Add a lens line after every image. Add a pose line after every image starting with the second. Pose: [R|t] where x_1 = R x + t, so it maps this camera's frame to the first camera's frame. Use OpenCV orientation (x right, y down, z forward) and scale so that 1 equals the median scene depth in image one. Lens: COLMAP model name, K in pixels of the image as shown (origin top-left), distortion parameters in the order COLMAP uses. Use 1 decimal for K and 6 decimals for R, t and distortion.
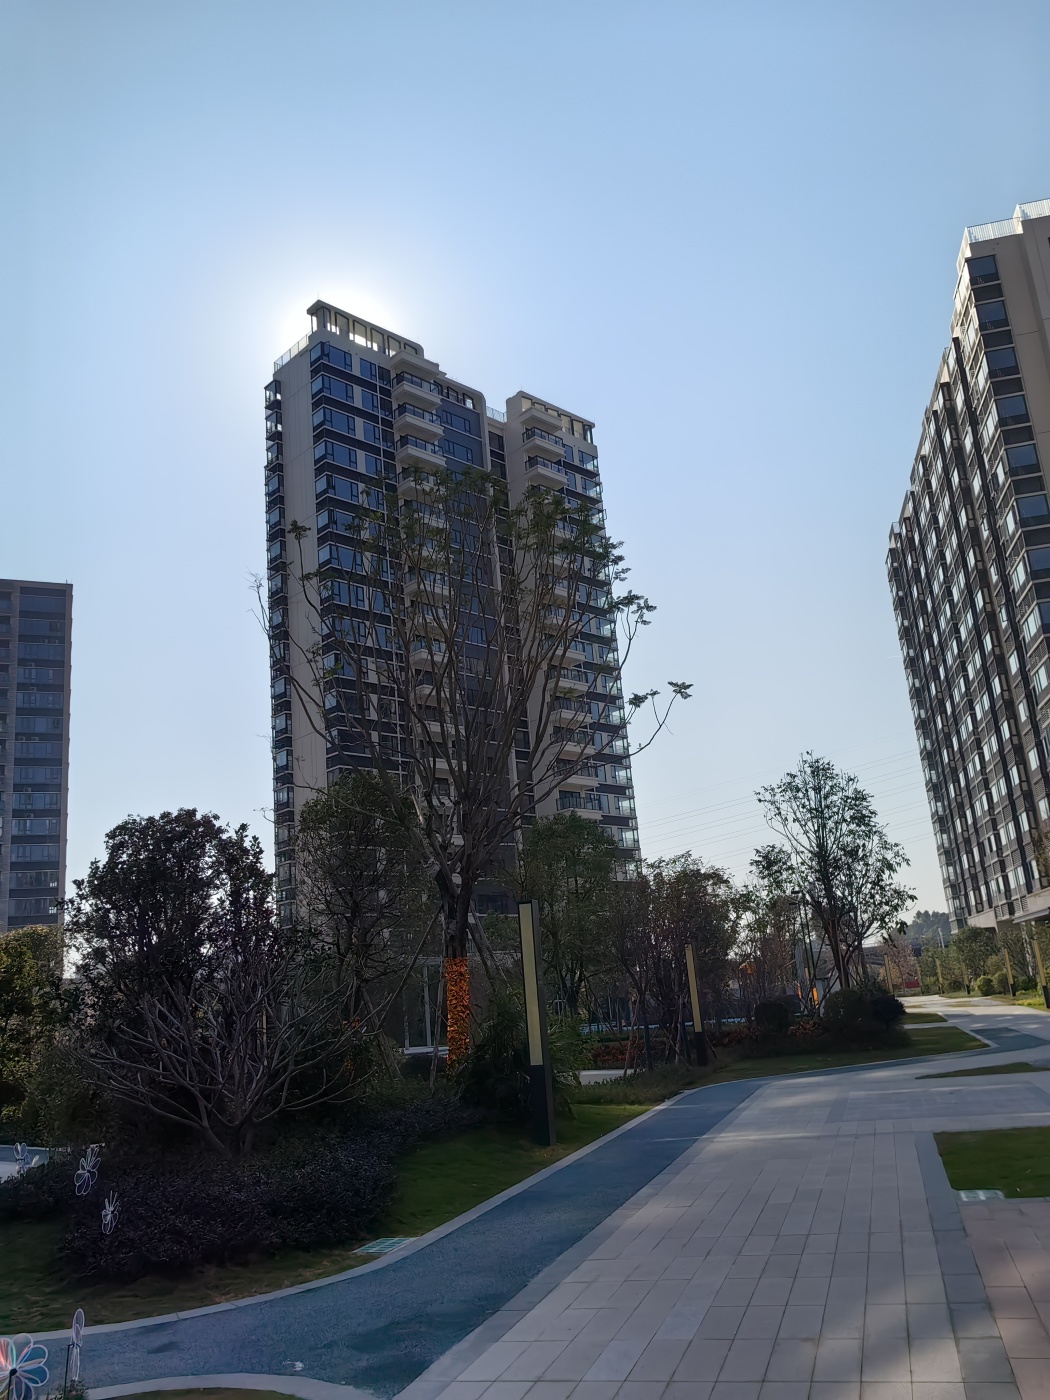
lens RADIAL K [[1113.1, 0, 523.1], [0, 1113.1, 684.4], [0, 0, 1]] dist [0.018517, -0.004163]
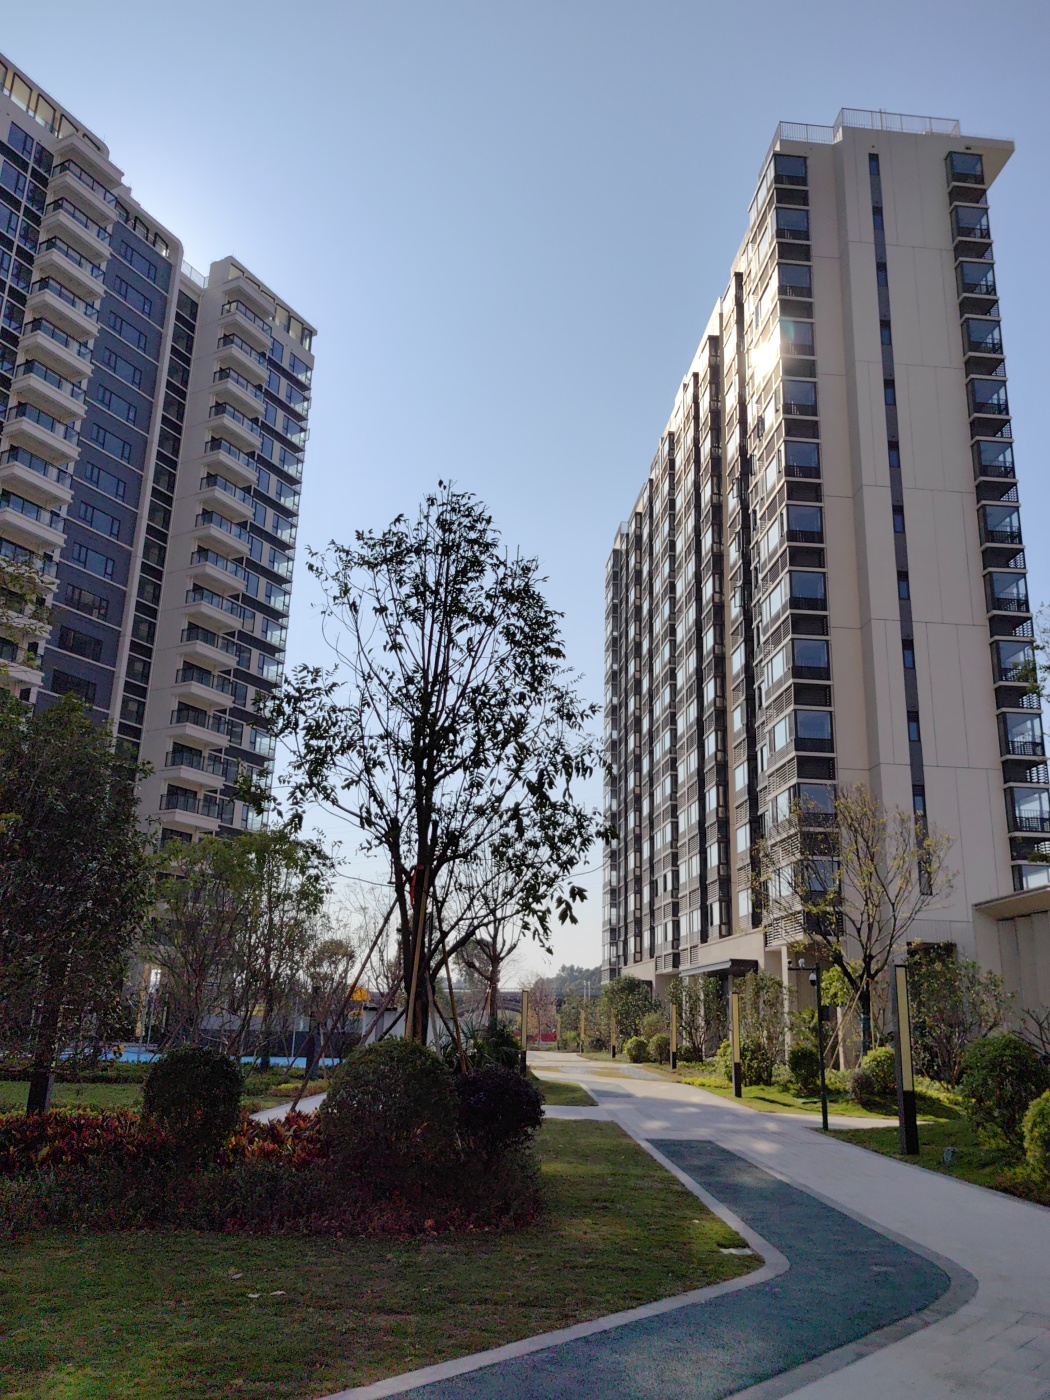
lens RADIAL K [[1134.0, 0, 523.1], [0, 1134.0, 640.0], [0, 0, 1]] dist [0.008472, -0.003089]
pose [[0.947760, 0.198321, 0.249839, 0.063831], [-0.184459, 0.979743, -0.077971, 0.051227], [-0.260242, 0.027813, 0.965143, 0.192942]]
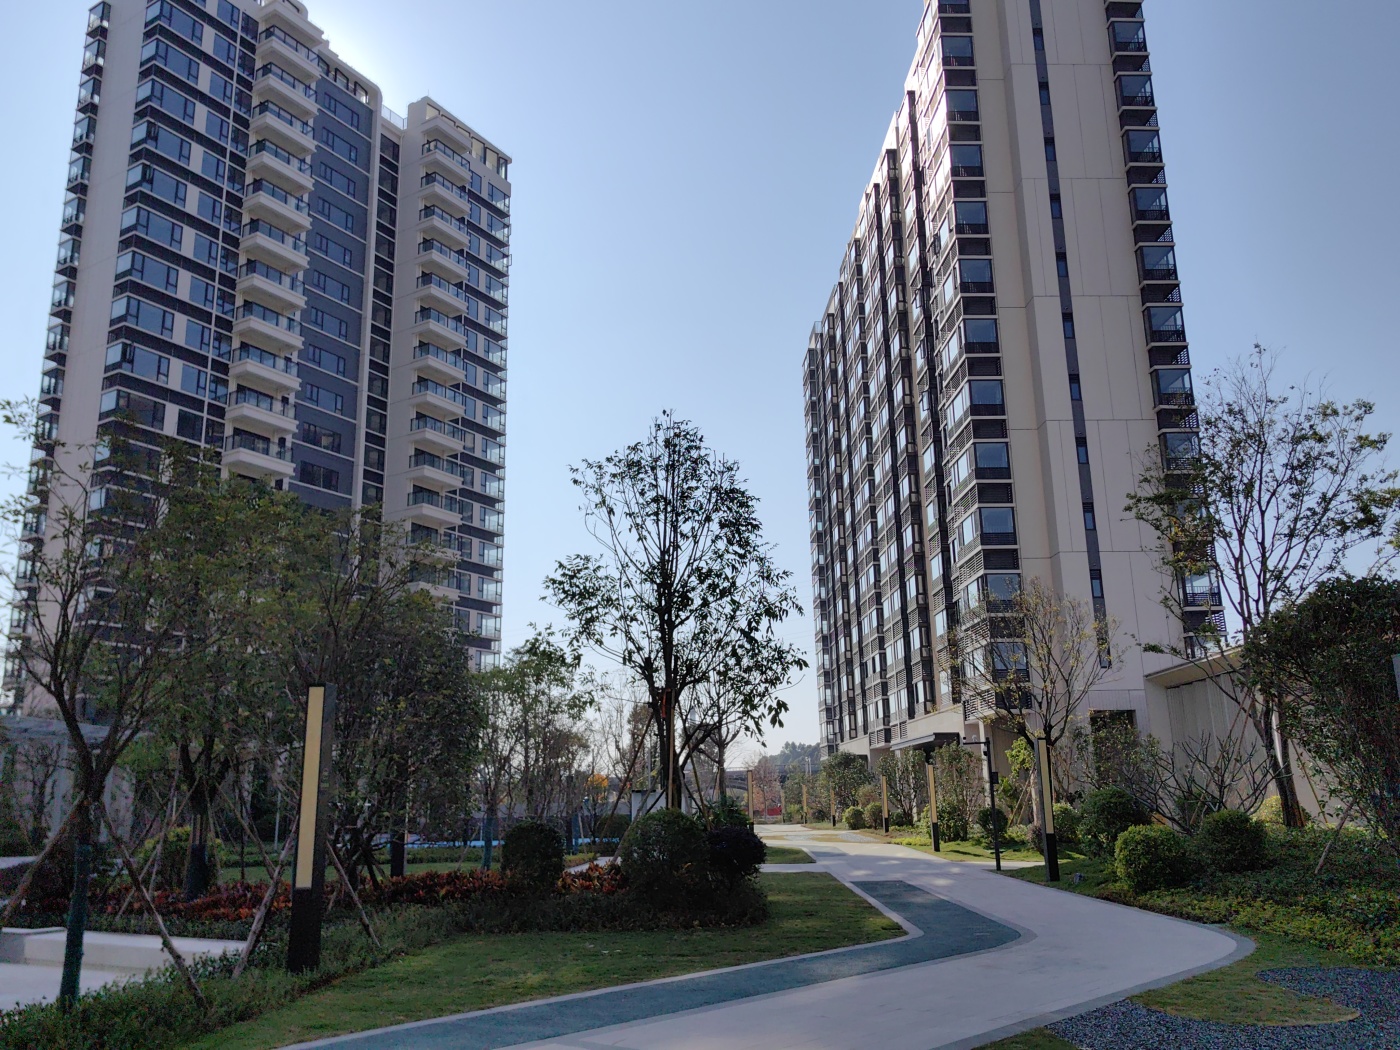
lens RADIAL K [[1121.5, 0, 676.5], [0, 1121.5, 499.5], [0, 0, 1]] dist [0.026015, -0.003539]
pose [[0.968870, 0.122707, 0.215021, 0.047185], [-0.123650, 0.992284, -0.009116, 0.038420], [-0.214480, -0.017755, 0.976567, 0.140551]]
